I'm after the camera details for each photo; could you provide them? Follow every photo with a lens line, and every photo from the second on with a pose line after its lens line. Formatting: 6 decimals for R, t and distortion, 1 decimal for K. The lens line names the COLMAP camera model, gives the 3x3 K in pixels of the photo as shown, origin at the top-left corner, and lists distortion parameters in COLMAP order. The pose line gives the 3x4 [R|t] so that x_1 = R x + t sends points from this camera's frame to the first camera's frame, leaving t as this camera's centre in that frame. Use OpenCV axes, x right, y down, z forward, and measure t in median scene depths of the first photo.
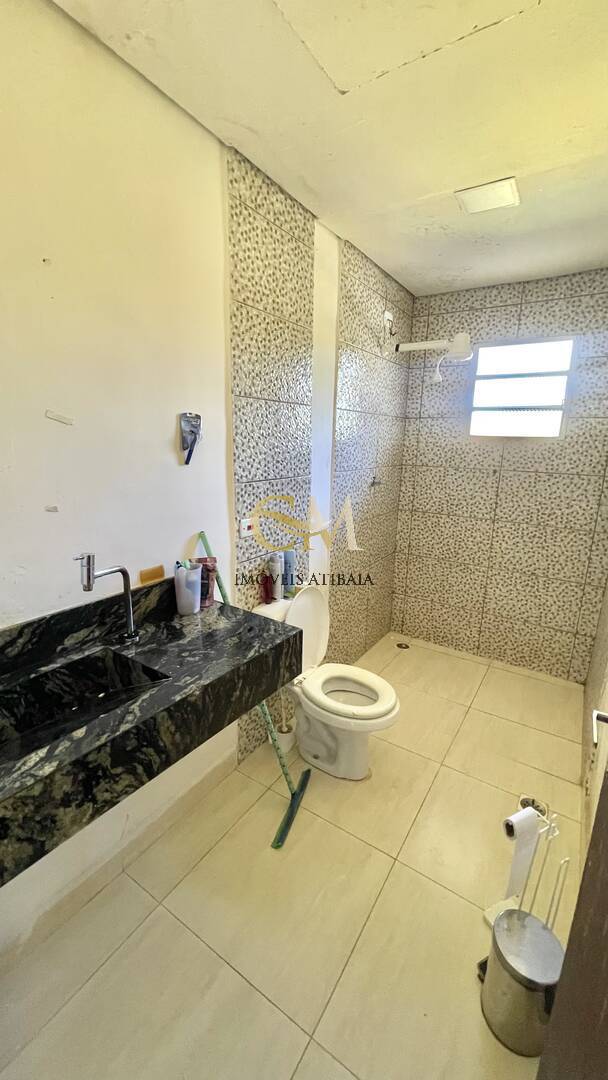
lens RADIAL K [[438.3, 0, 304.0], [0, 438.3, 542.2], [0, 0, 1]] dist [-0.001210, 0.001377]
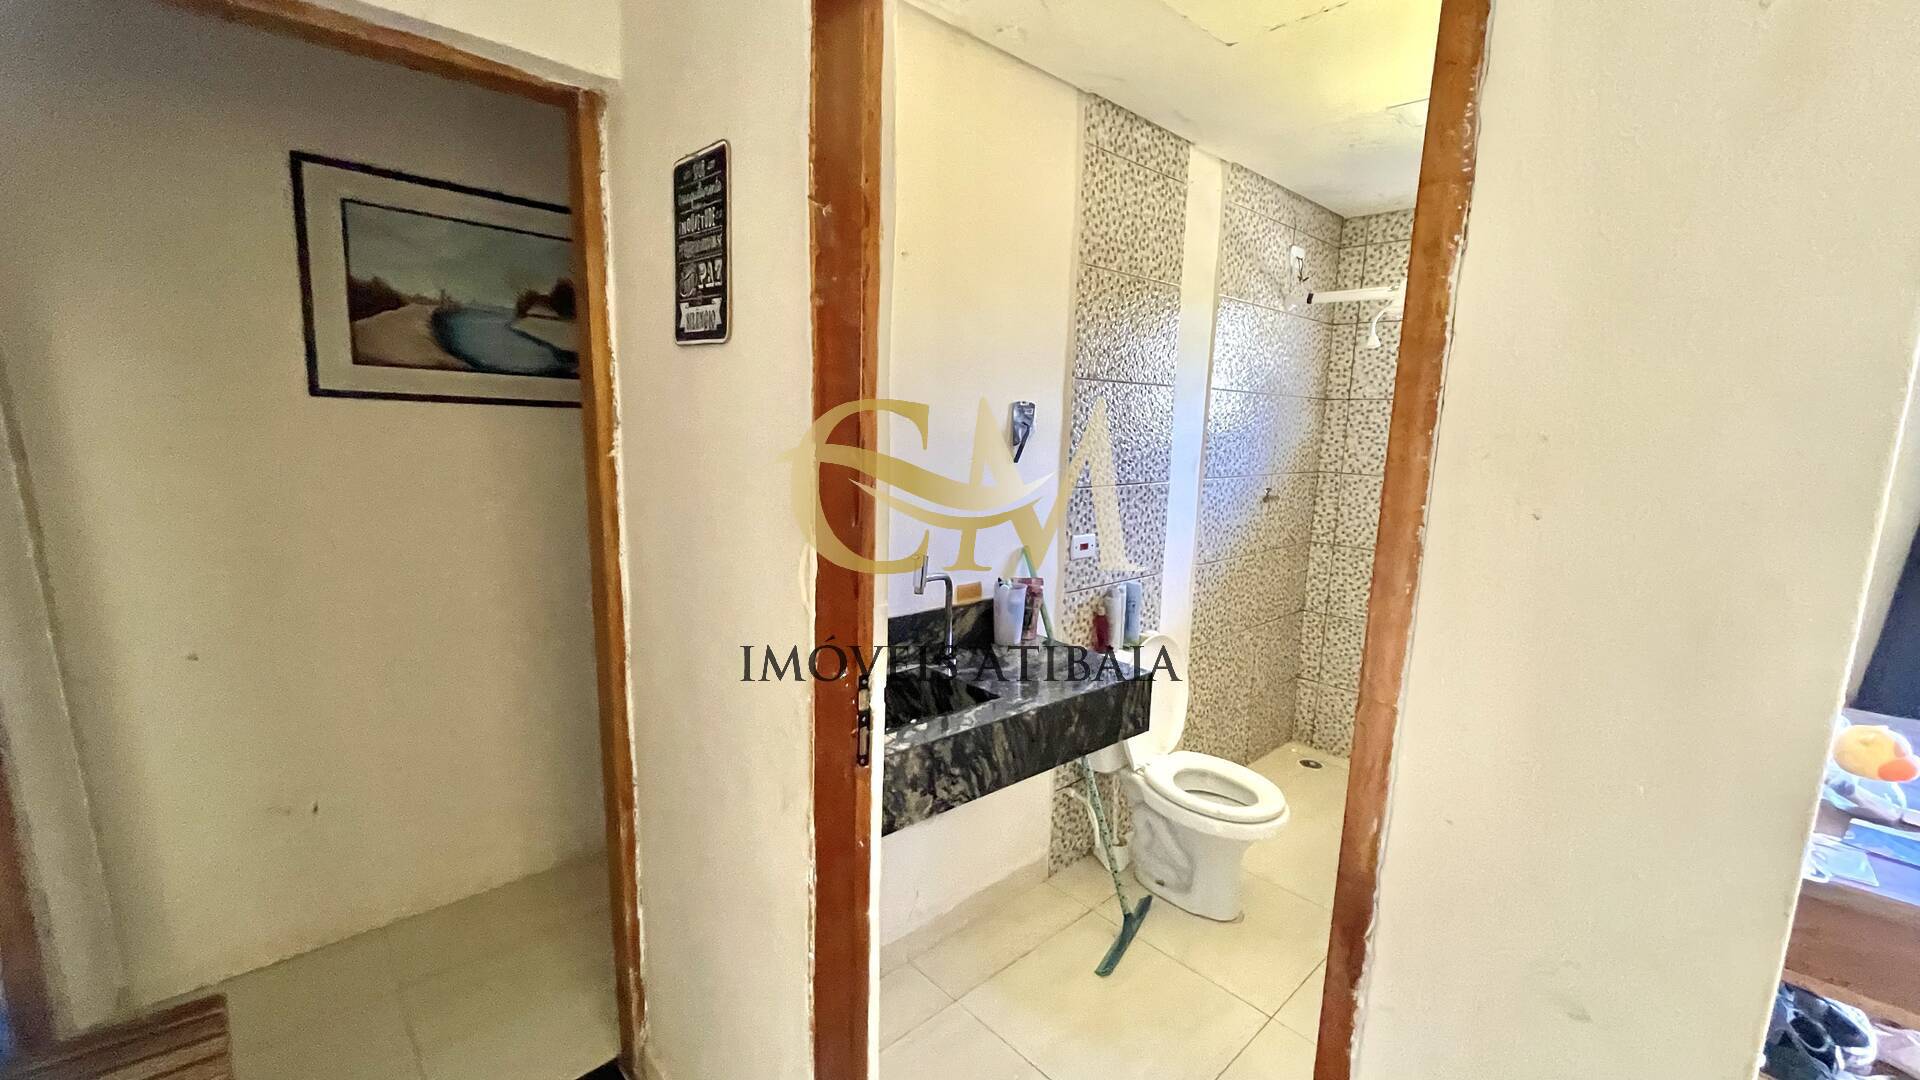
lens RADIAL K [[779.2, 0, 952.7], [0, 779.2, 541.3], [0, 0, 1]] dist [-0.001210, 0.001377]
pose [[0.969303, 0.043873, -0.241922, -0.019713], [-0.063569, 0.995214, -0.074216, 0.076170], [0.237508, 0.087316, 0.967453, -0.380845]]
